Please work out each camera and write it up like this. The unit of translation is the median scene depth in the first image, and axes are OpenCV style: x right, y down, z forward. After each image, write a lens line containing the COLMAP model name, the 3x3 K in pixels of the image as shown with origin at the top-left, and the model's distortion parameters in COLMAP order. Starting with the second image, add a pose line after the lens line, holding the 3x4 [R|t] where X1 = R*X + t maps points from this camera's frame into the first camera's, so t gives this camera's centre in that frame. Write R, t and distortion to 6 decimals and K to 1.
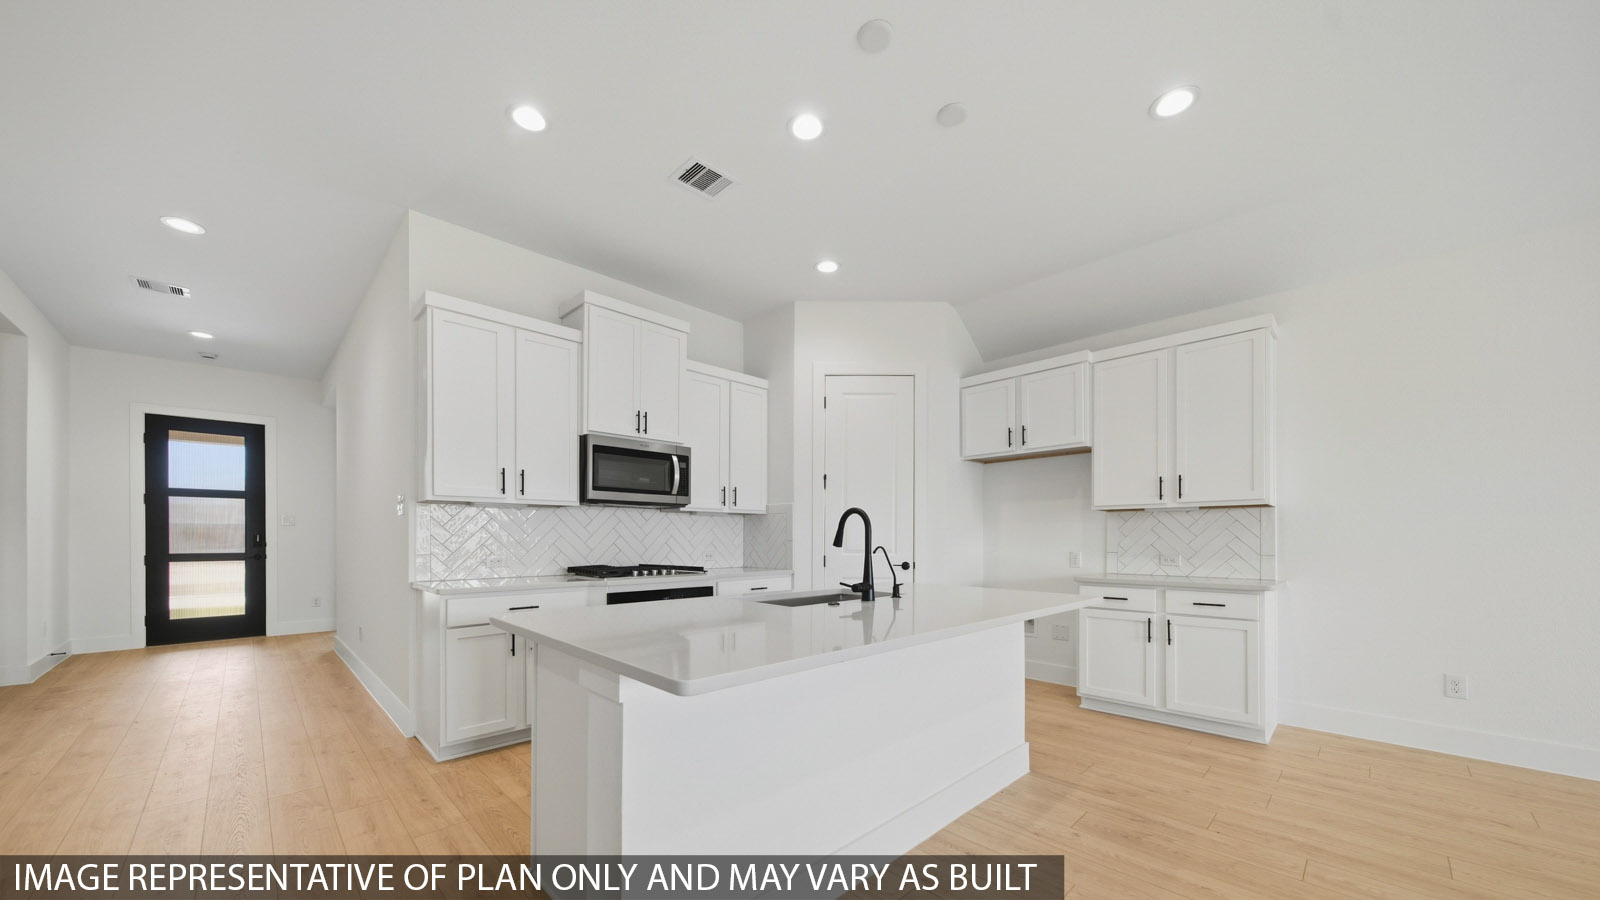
lens RADIAL K [[572.5, 0, 804.0], [0, 572.5, 533.0], [0, 0, 1]] dist [0.001341, -0.000097]
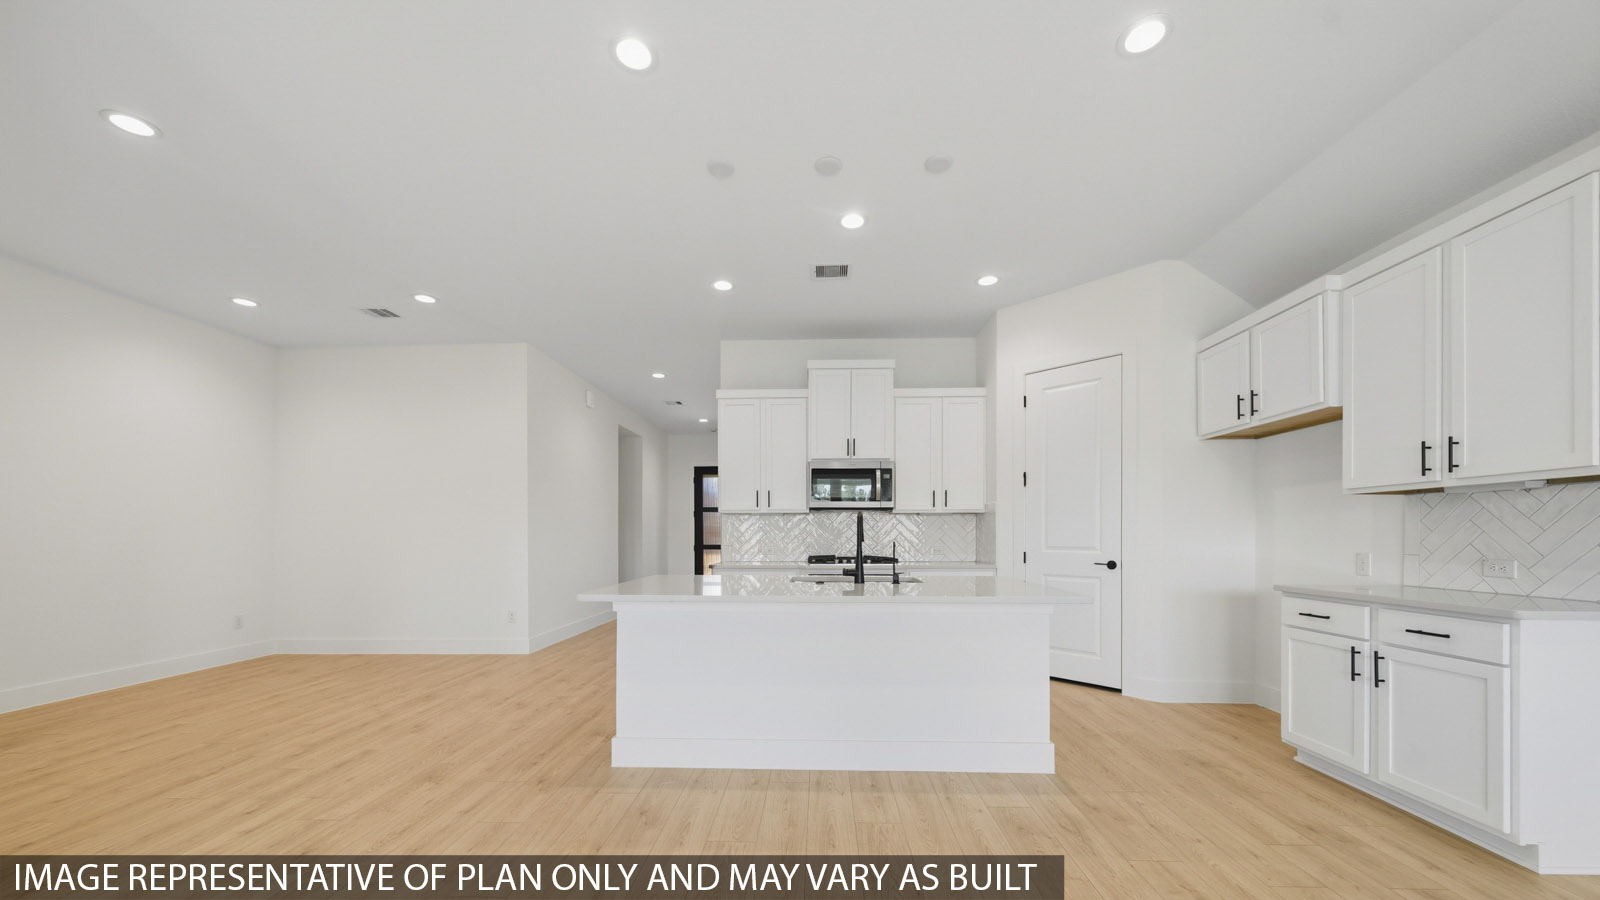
lens RADIAL K [[572.5, 0, 804.0], [0, 572.5, 533.0], [0, 0, 1]] dist [0.001341, -0.000097]
pose [[0.685974, -0.005054, -0.727608, 0.590928], [0.008815, 0.999960, 0.001365, 0.001215], [0.727572, -0.007350, 0.685992, 0.016912]]
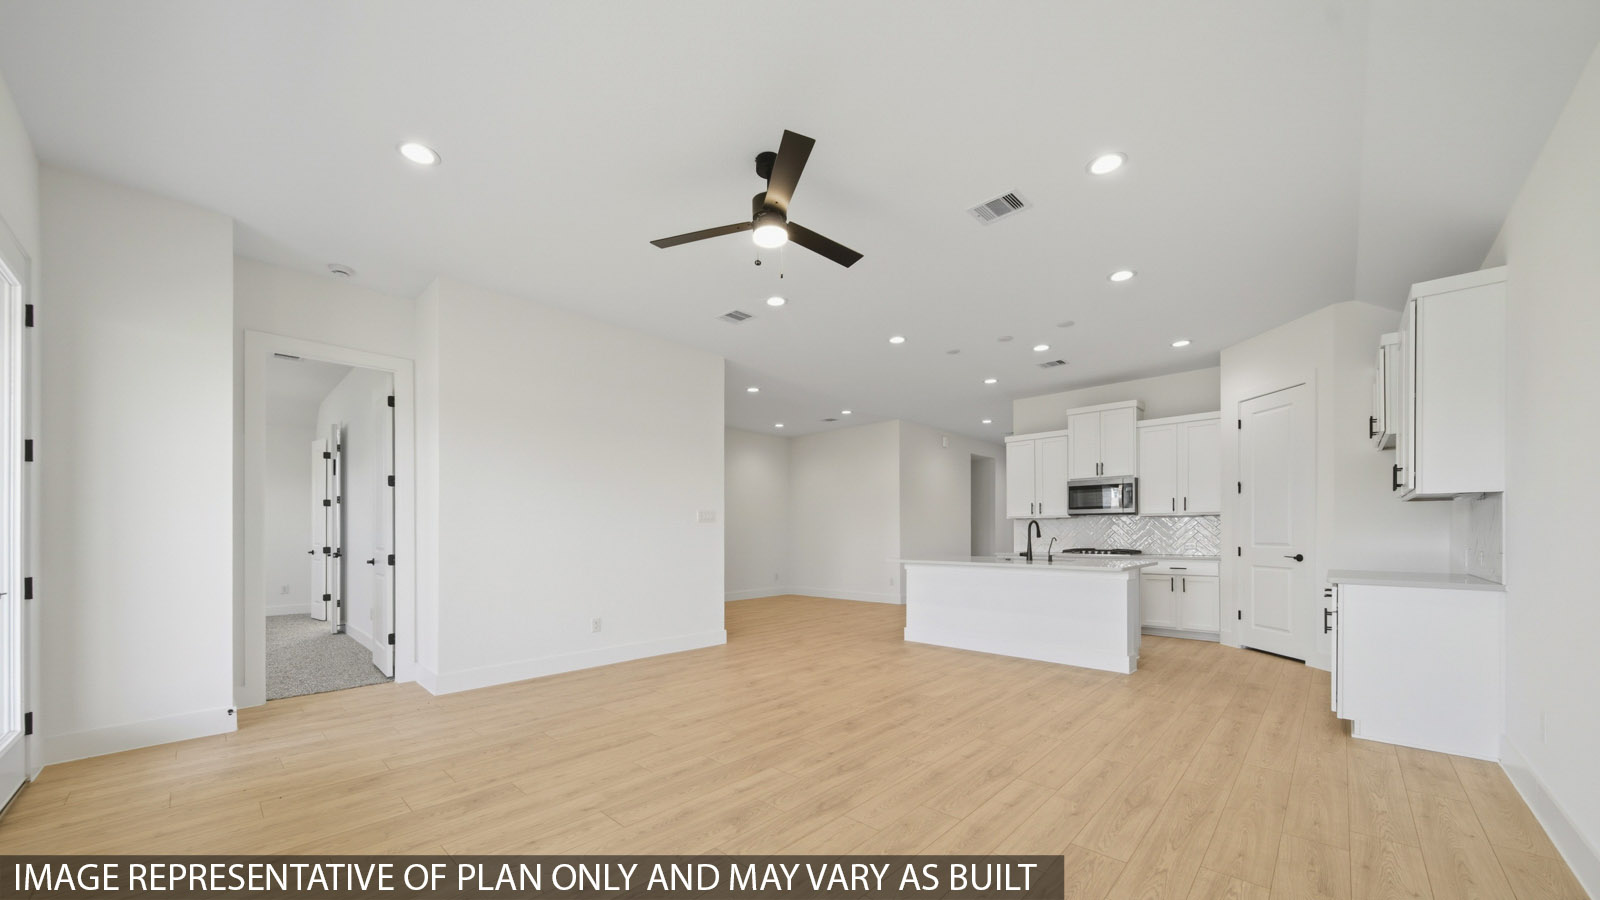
lens RADIAL K [[572.5, 0, 804.0], [0, 572.5, 533.0], [0, 0, 1]] dist [0.001341, -0.000097]
pose [[0.035141, -0.005284, -0.999368, 1.457646], [0.008521, 0.999951, -0.004988, 0.008513], [0.999346, -0.008340, 0.035184, 0.008724]]
